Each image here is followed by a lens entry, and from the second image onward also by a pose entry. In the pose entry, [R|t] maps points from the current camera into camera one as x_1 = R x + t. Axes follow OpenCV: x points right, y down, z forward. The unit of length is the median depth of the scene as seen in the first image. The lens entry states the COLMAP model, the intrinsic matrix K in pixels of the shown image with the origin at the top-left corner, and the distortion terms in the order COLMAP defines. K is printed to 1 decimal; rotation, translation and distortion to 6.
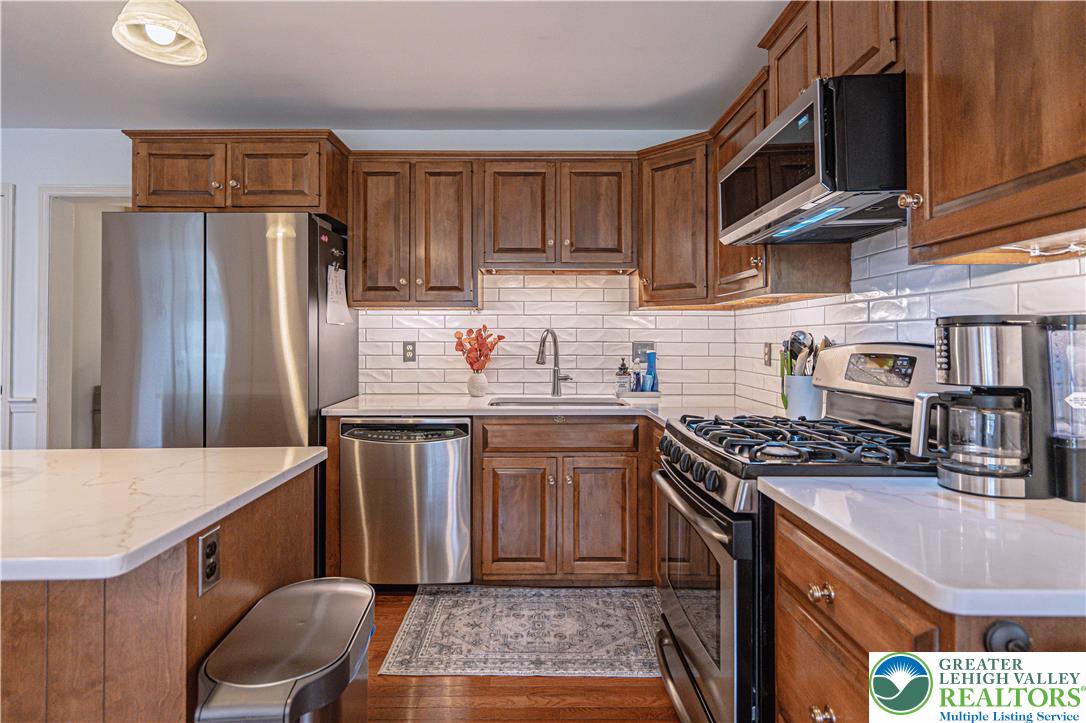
lens RADIAL K [[566.0, 0, 539.9], [0, 566.0, 330.7], [0, 0, 1]] dist [0.001792, -0.000222]
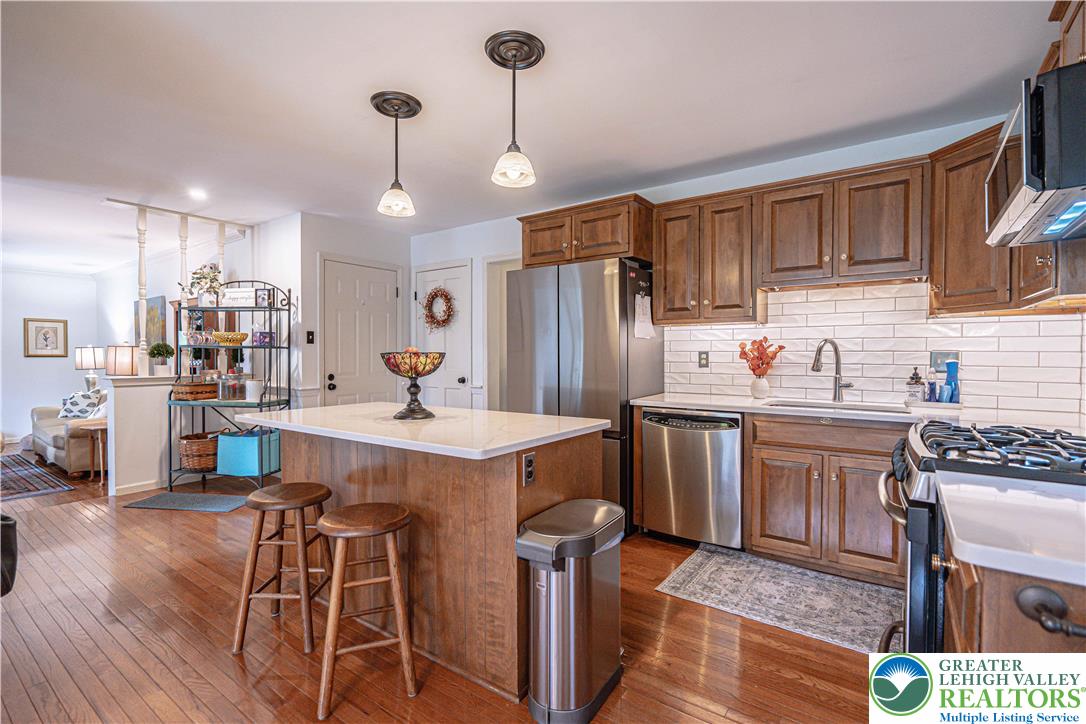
lens RADIAL K [[501.8, 0, 535.8], [0, 501.8, 358.3], [0, 0, 1]] dist [-0.001238, 0.000066]
pose [[0.799536, 0.006716, -0.600580, 0.151488], [0.010455, 0.999630, 0.025097, 0.004030], [0.600527, -0.026345, 0.799170, -0.100173]]
